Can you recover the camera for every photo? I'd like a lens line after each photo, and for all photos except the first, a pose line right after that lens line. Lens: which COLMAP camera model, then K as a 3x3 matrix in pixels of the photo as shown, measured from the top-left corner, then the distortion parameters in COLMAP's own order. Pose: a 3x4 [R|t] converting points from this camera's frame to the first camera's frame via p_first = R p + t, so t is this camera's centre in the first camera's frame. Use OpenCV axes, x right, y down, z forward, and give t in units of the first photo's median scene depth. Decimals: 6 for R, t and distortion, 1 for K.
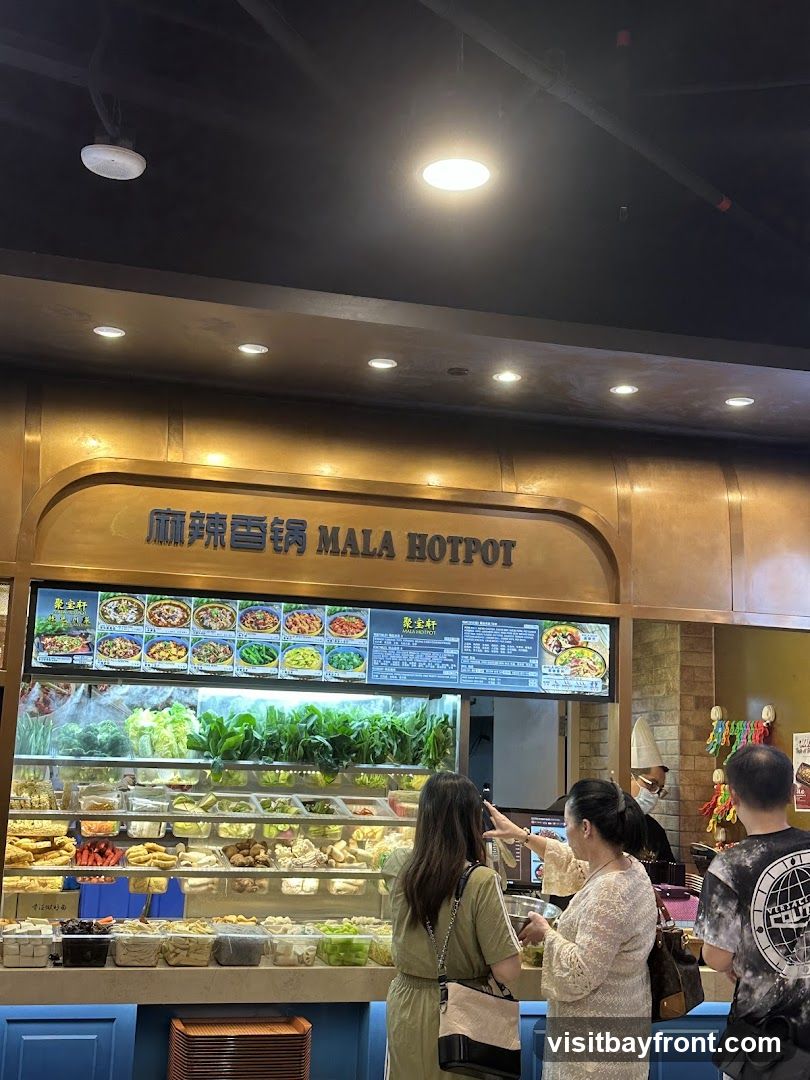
lens RADIAL K [[1232.4, 0, 388.1], [0, 1232.4, 588.1], [0, 0, 1]] dist [0.161256, -0.009215]
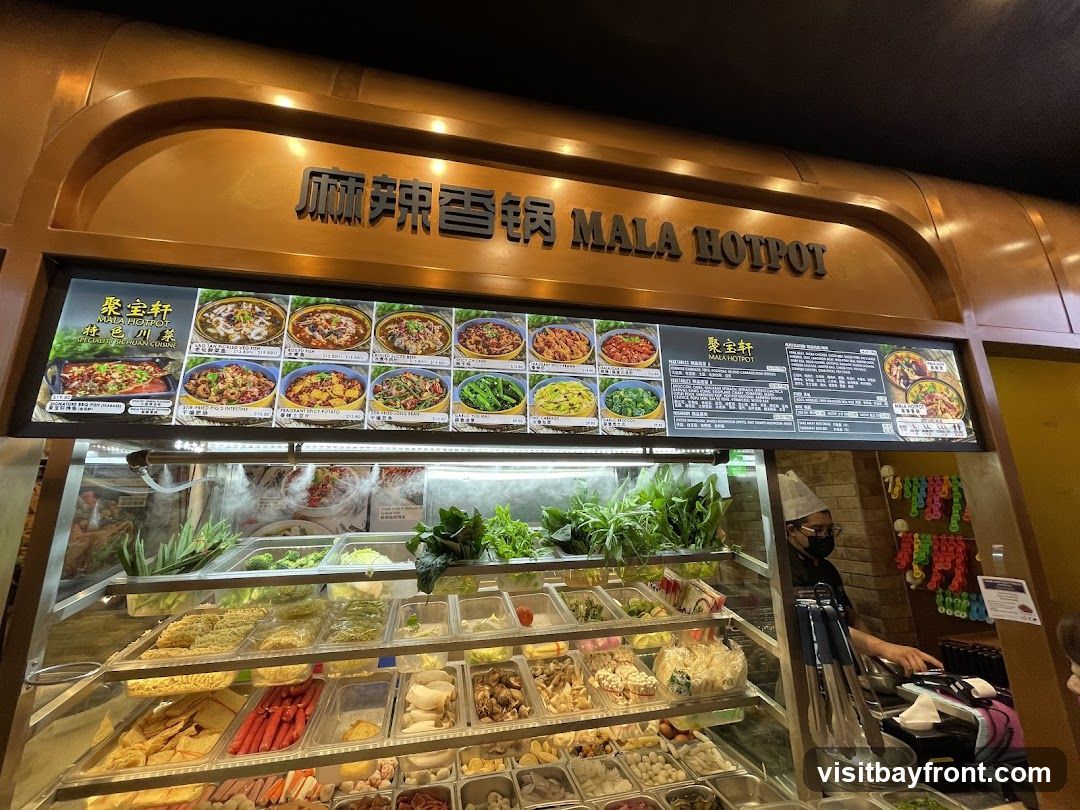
lens RADIAL K [[448.3, 0, 540.0], [0, 448.3, 405.0], [0, 0, 1]] dist [-0.001653, 0.000354]
pose [[0.998096, -0.061594, -0.003191, -0.080460], [0.060924, 0.992654, -0.104532, 0.081453], [0.009606, 0.104138, 0.994516, 0.778422]]
